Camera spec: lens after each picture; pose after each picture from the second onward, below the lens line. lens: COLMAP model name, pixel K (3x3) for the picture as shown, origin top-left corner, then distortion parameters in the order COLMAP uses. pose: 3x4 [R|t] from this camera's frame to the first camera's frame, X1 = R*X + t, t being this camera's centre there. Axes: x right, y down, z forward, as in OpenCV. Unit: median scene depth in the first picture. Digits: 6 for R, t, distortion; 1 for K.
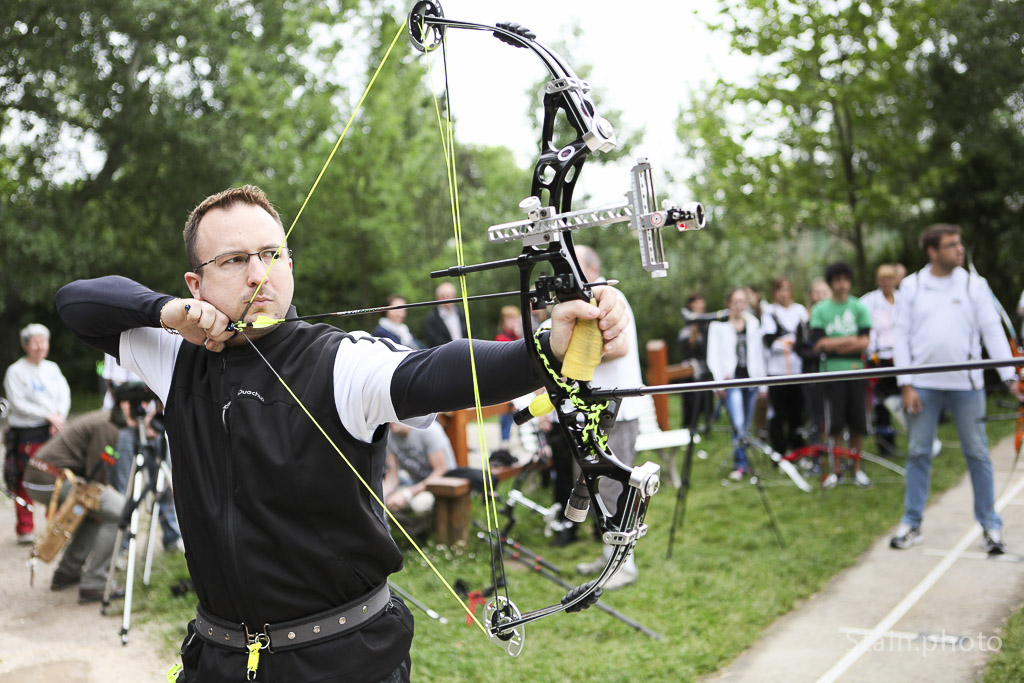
lens RADIAL K [[1245.2, 0, 512.0], [0, 1245.2, 341.5], [0, 0, 1]] dist [-0.008140, -0.000933]
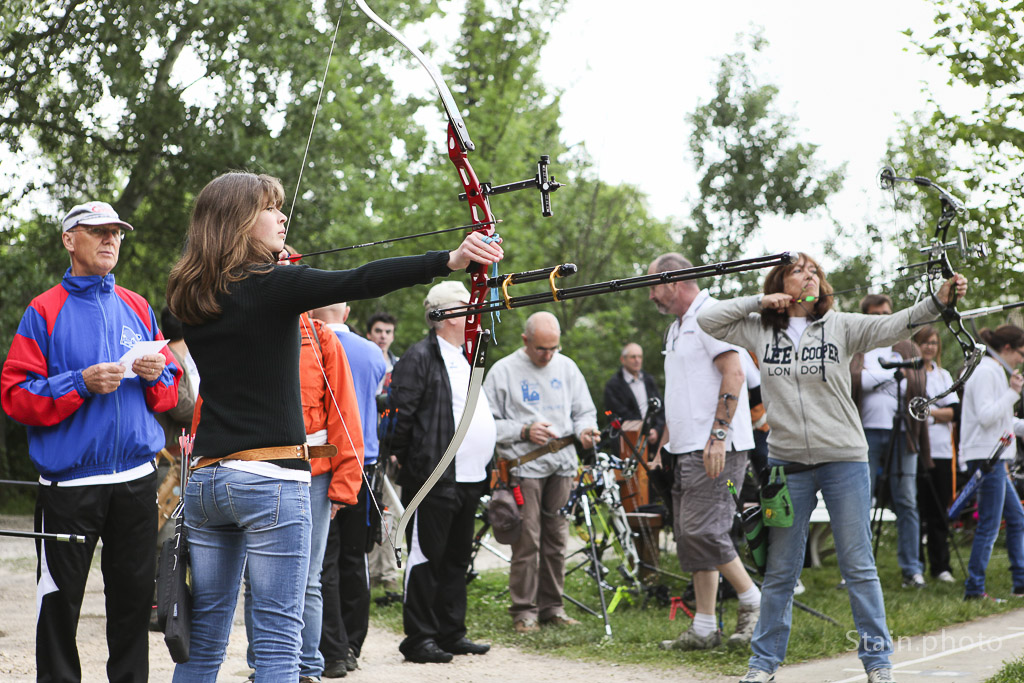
lens RADIAL K [[1992.9, 0, 528.3], [0, 1992.9, 342.0], [0, 0, 1]] dist [-0.081424, 0.177381]
pose [[0.998270, 0.031918, -0.049382, -0.028407], [-0.035627, 0.996460, -0.076150, 0.041811], [0.046777, 0.077778, 0.995873, -0.265439]]
